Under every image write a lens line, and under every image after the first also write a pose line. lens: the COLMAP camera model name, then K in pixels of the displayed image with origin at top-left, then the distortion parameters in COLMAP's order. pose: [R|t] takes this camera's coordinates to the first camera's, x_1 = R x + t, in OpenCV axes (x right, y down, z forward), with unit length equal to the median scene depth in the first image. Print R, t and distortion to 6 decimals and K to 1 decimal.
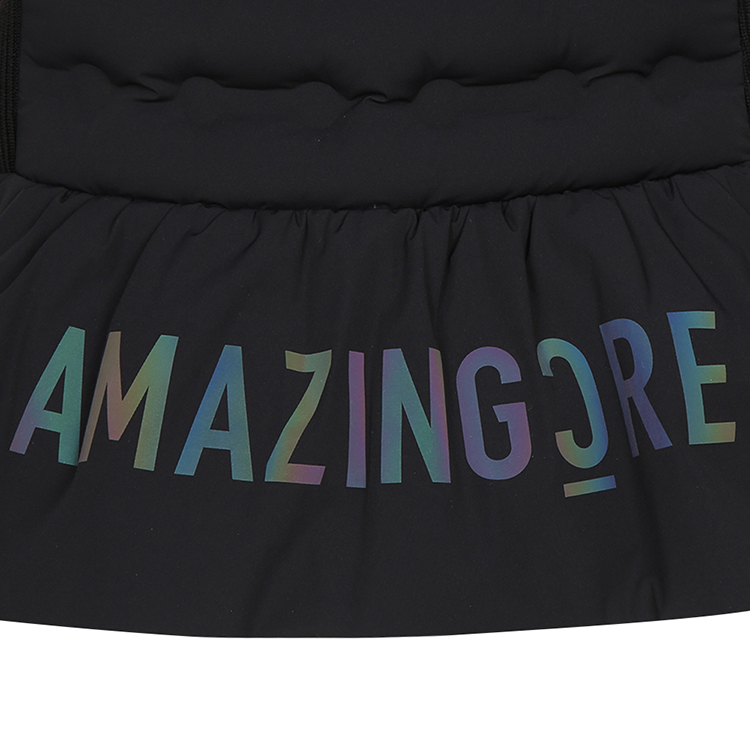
lens RADIAL K [[4117.7, 0, 375.4], [0, 4117.7, 372.2], [0, 0, 1]] dist [0.624961, 0.000000]
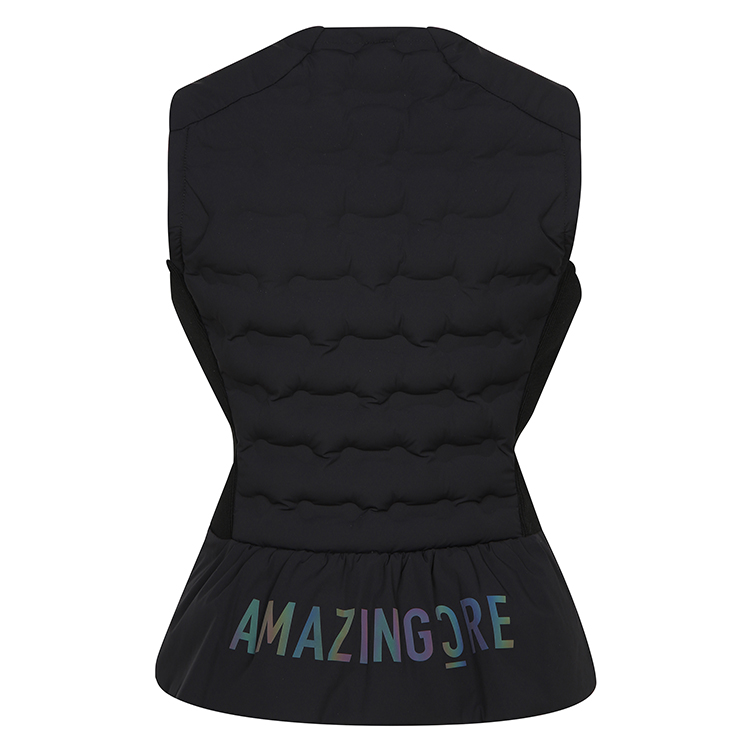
lens RADIAL K [[4117.7, 0, 371.5], [0, 4117.7, 374.2], [0, 0, 1]] dist [0.624961, 0.000000]
pose [[0.997062, 0.010018, -0.075946, 0.191037], [-0.015853, 0.996935, -0.076616, 0.045197], [0.074946, 0.077595, 0.994164, -1.533881]]
